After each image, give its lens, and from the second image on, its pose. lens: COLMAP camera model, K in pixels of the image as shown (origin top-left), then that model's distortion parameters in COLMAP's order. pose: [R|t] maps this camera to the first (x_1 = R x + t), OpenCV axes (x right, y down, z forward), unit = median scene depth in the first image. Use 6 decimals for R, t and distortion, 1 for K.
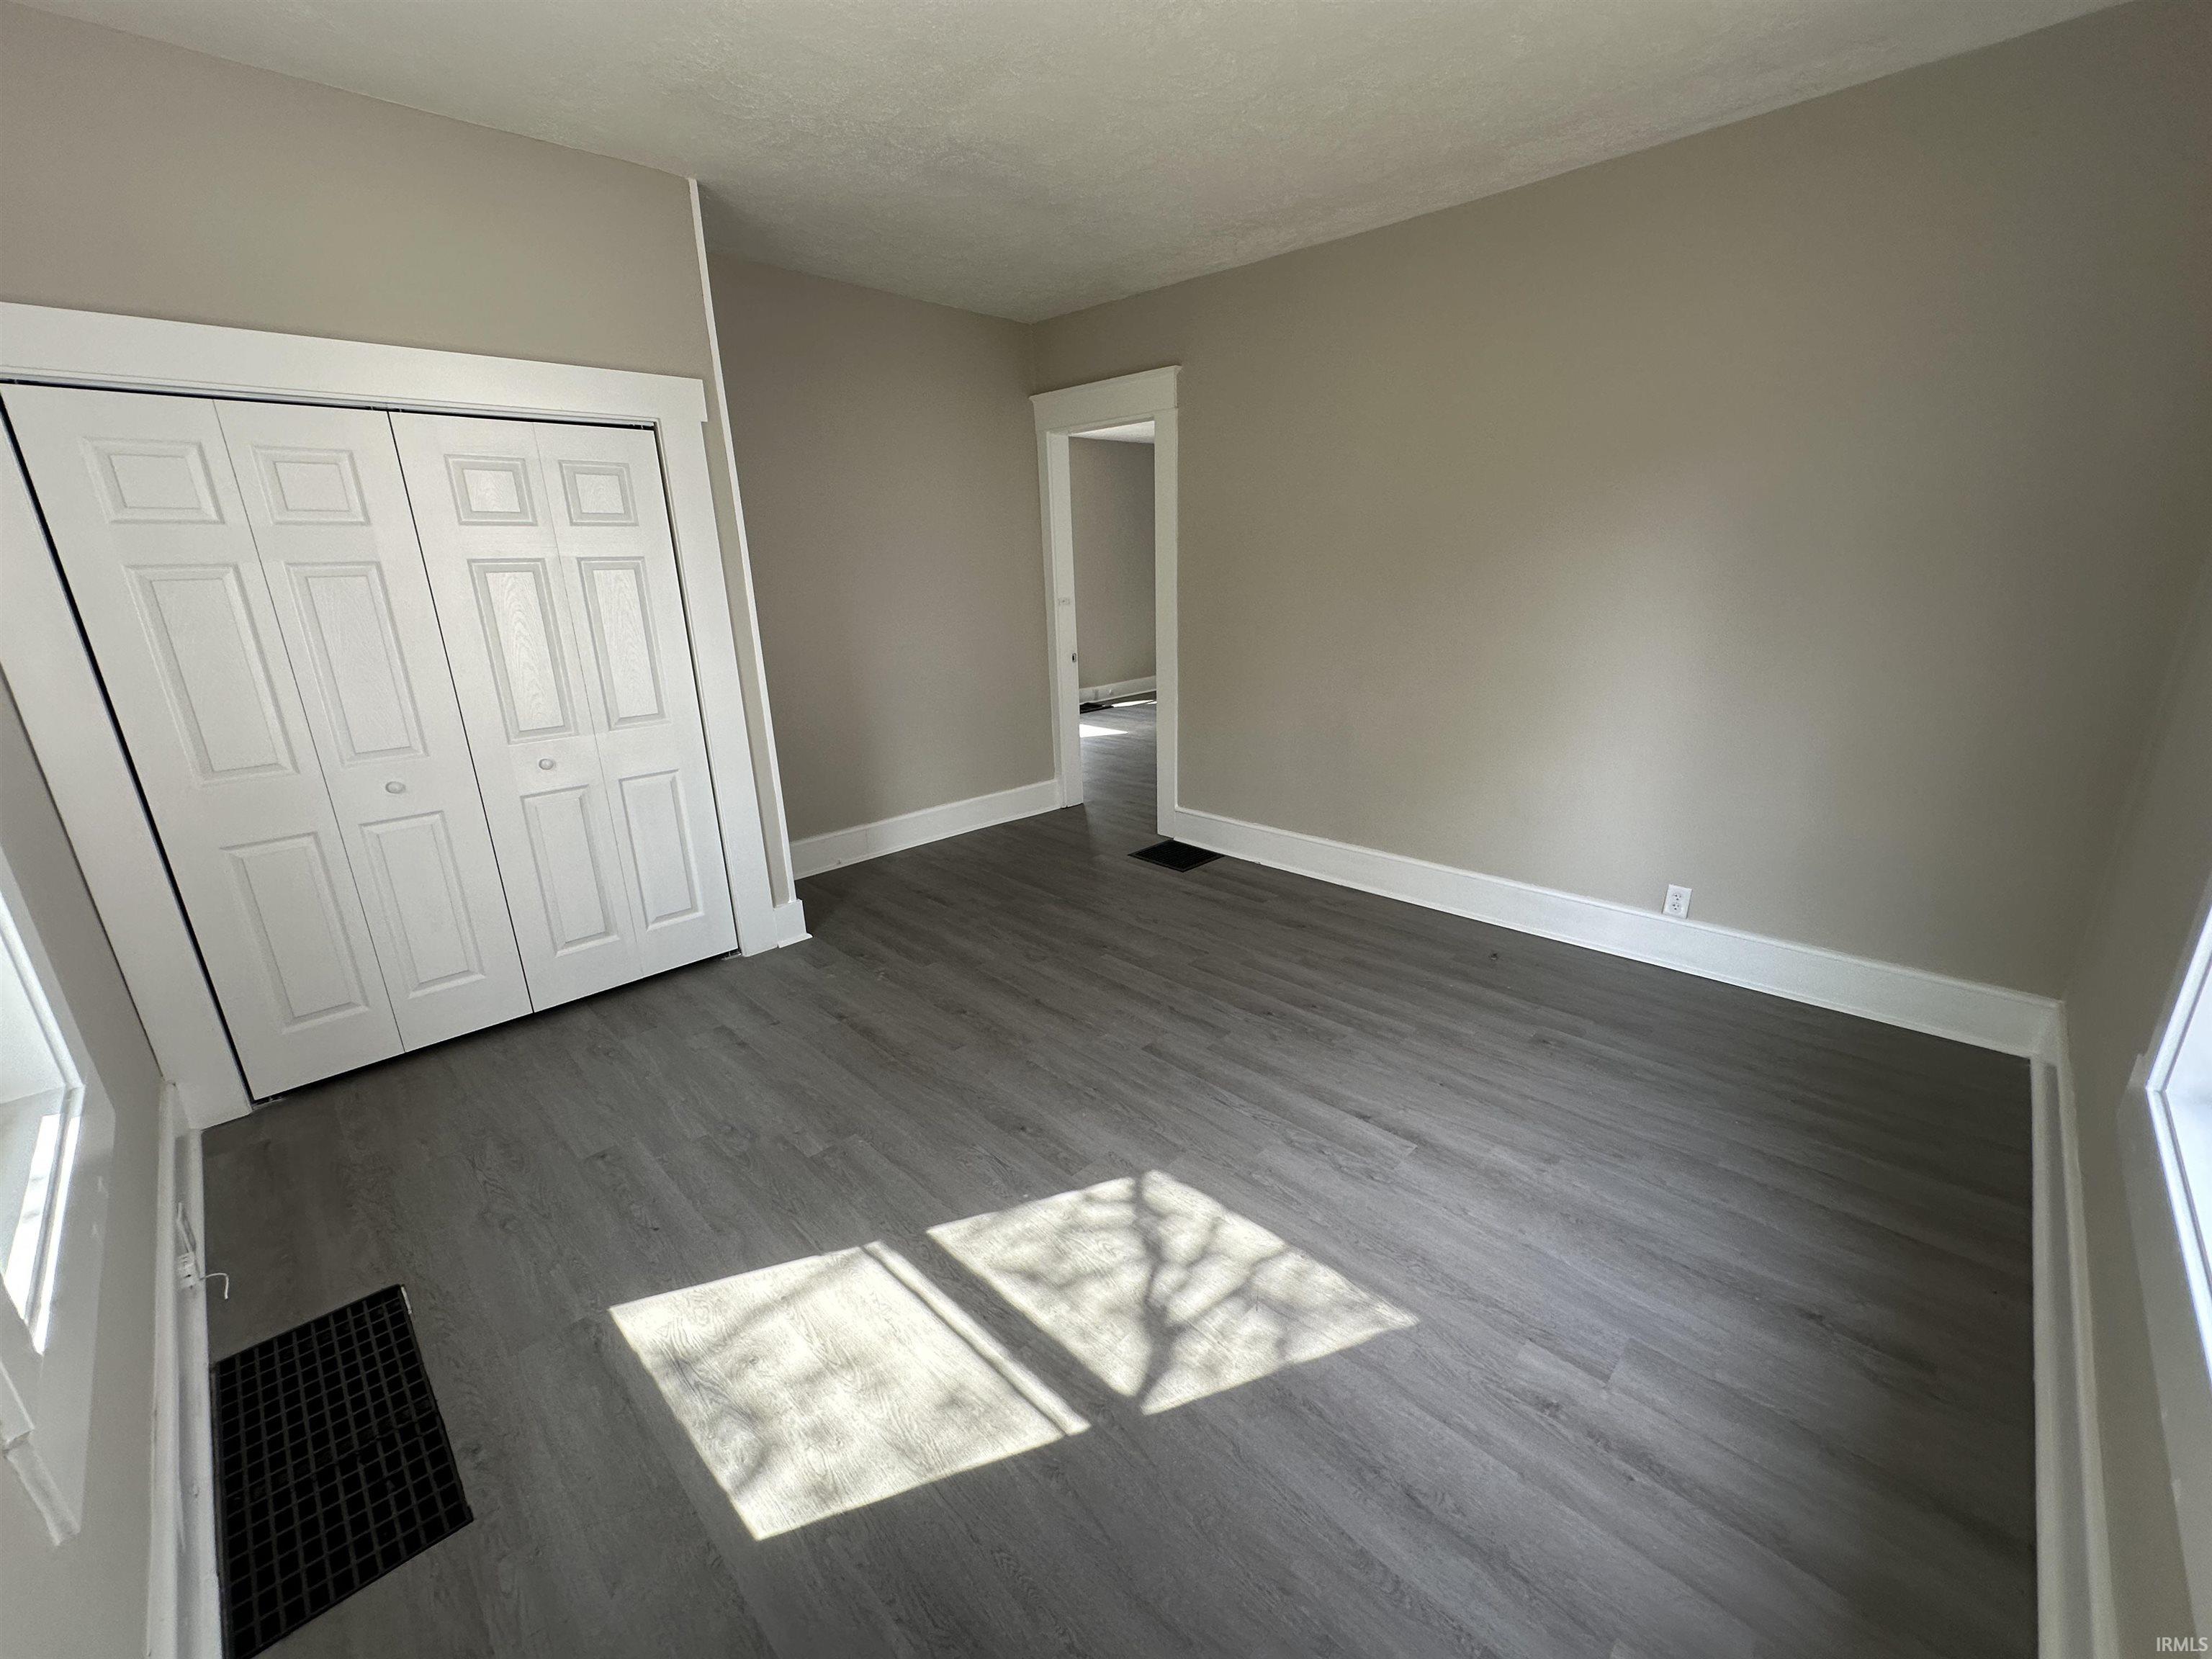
lens RADIAL K [[884.8, 0, 1108.4], [0, 884.8, 826.1], [0, 0, 1]] dist [-0.000561, -0.000203]
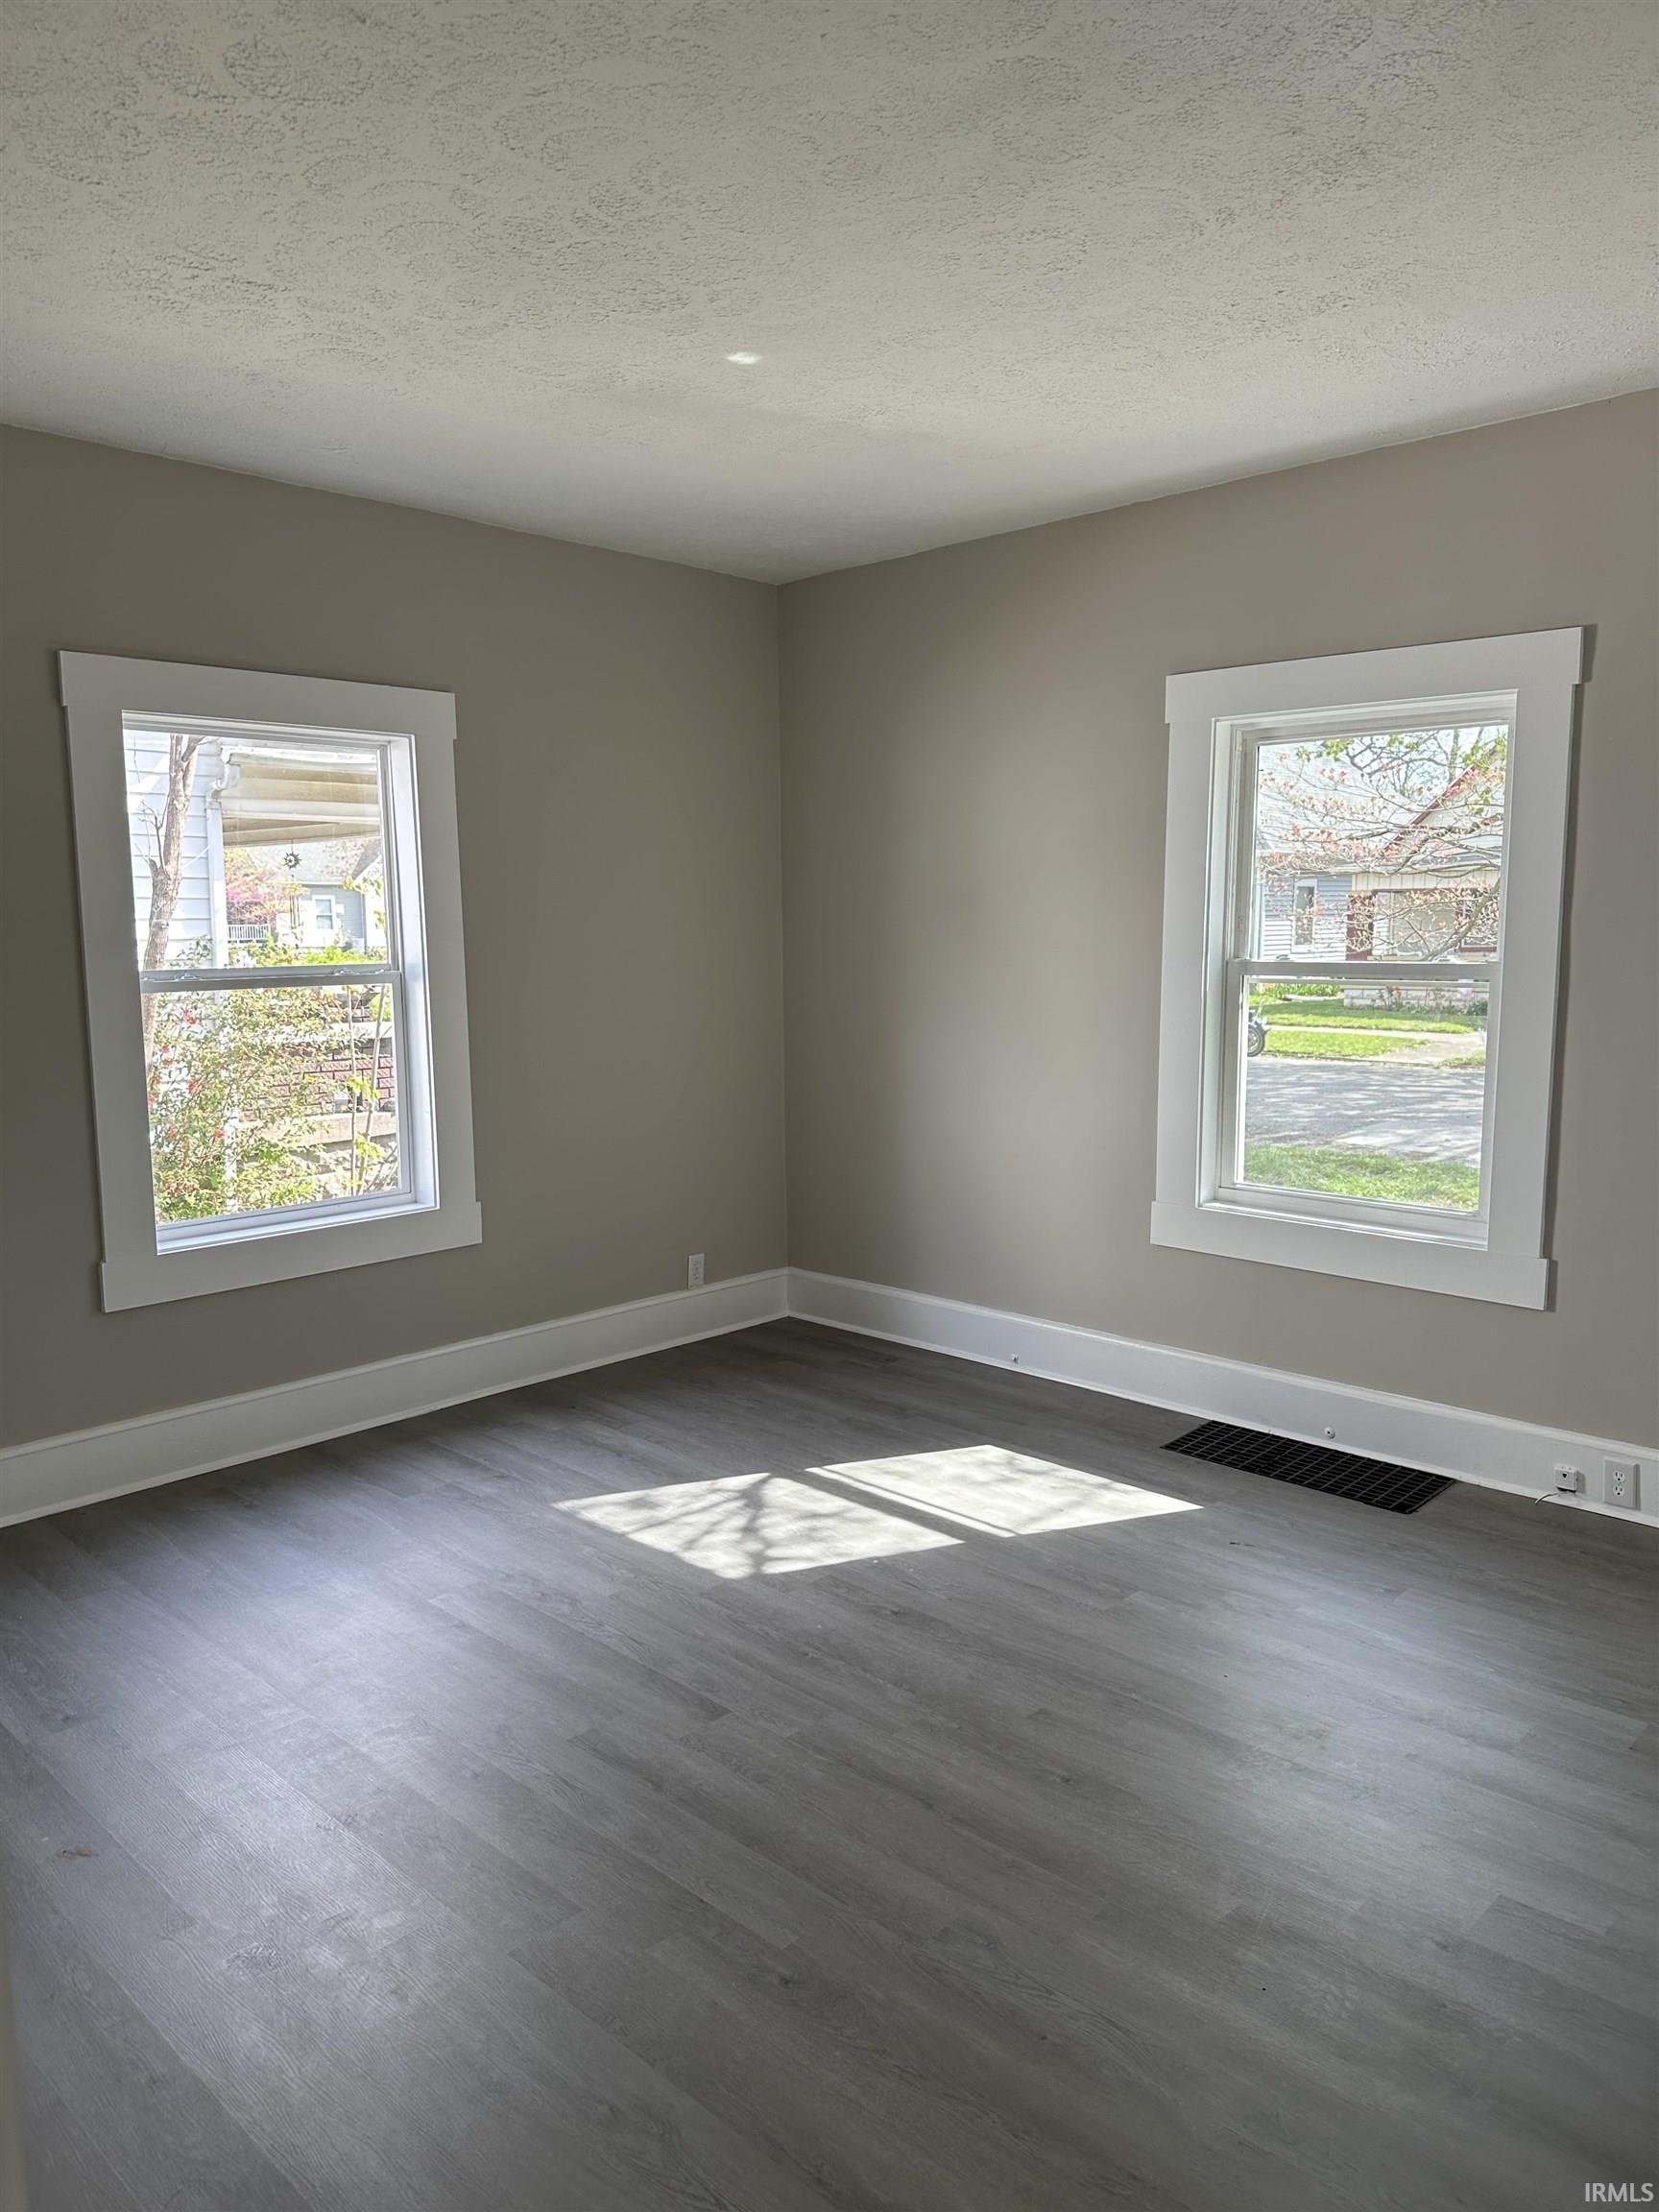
lens RADIAL K [[1535.1, 0, 829.5], [0, 1535.1, 1106.0], [0, 0, 1]] dist [0.196941, -0.404860]
pose [[-0.999329, 0.035883, -0.007348, -0.052350], [0.029868, 0.914451, 0.403593, -0.781931], [0.021201, 0.403102, -0.914909, 2.537108]]
